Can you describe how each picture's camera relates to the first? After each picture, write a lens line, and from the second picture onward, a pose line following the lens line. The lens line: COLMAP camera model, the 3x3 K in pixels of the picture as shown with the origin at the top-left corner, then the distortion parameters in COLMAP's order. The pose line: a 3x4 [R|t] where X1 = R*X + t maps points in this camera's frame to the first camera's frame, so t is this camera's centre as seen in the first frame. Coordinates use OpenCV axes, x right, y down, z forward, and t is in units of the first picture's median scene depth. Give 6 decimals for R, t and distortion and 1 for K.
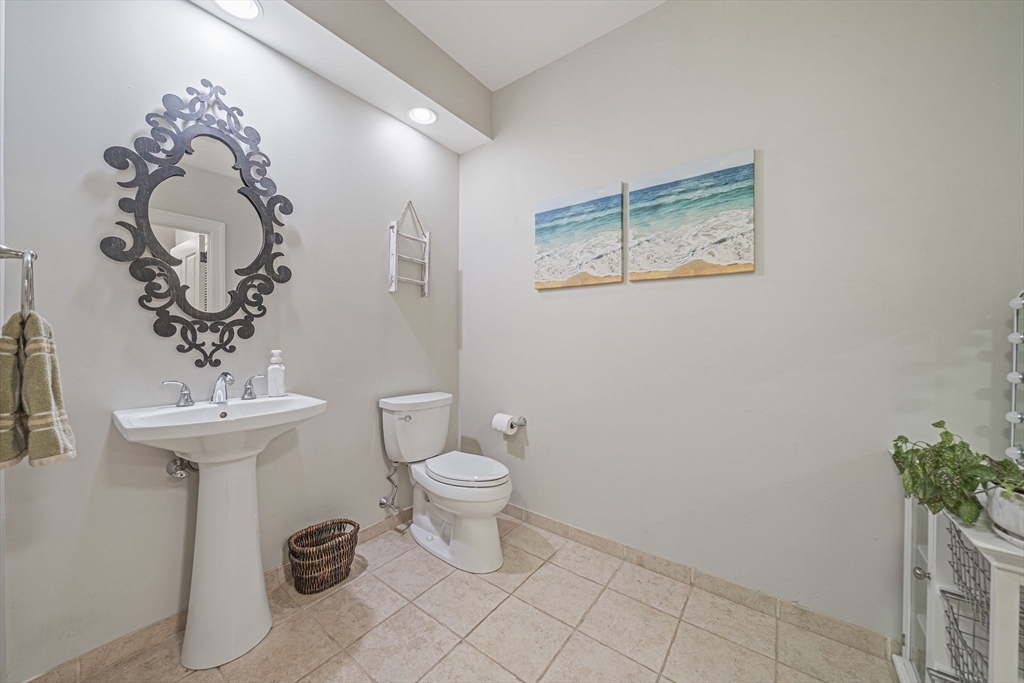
lens RADIAL K [[351.2, 0, 512.2], [0, 351.2, 339.6], [0, 0, 1]] dist [-0.007027, 0.000265]
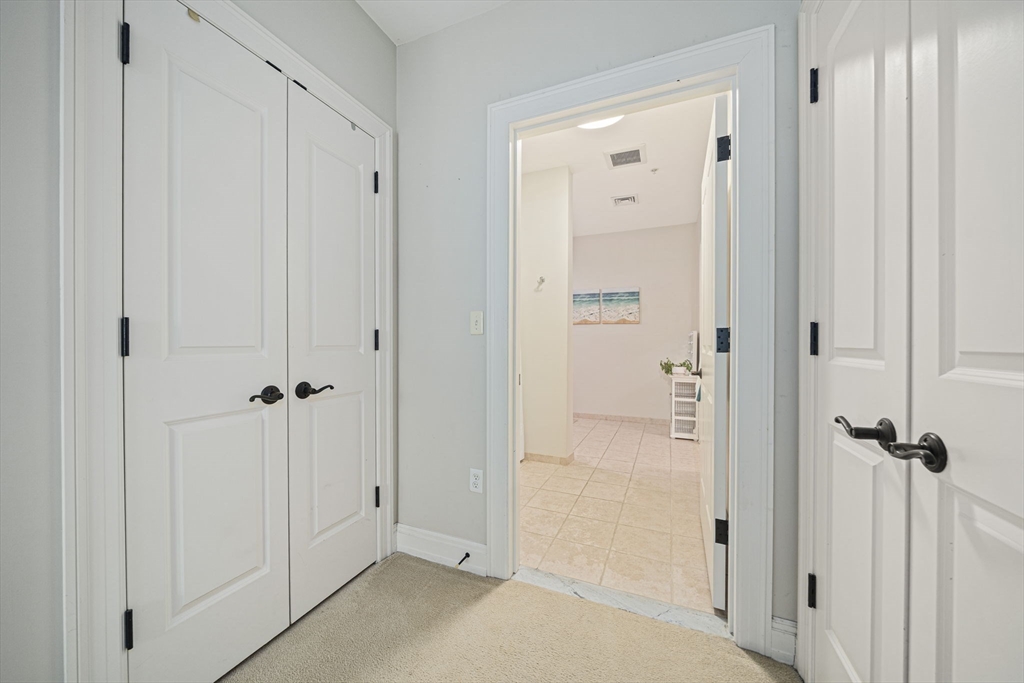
lens RADIAL K [[351.2, 0, 510.4], [0, 351.2, 343.2], [0, 0, 1]] dist [-0.007027, 0.000265]
pose [[0.976319, 0.002127, 0.216325, -1.083344], [-0.000100, 0.999956, -0.009381, 0.028851], [-0.216335, 0.009137, 0.976276, -1.756702]]
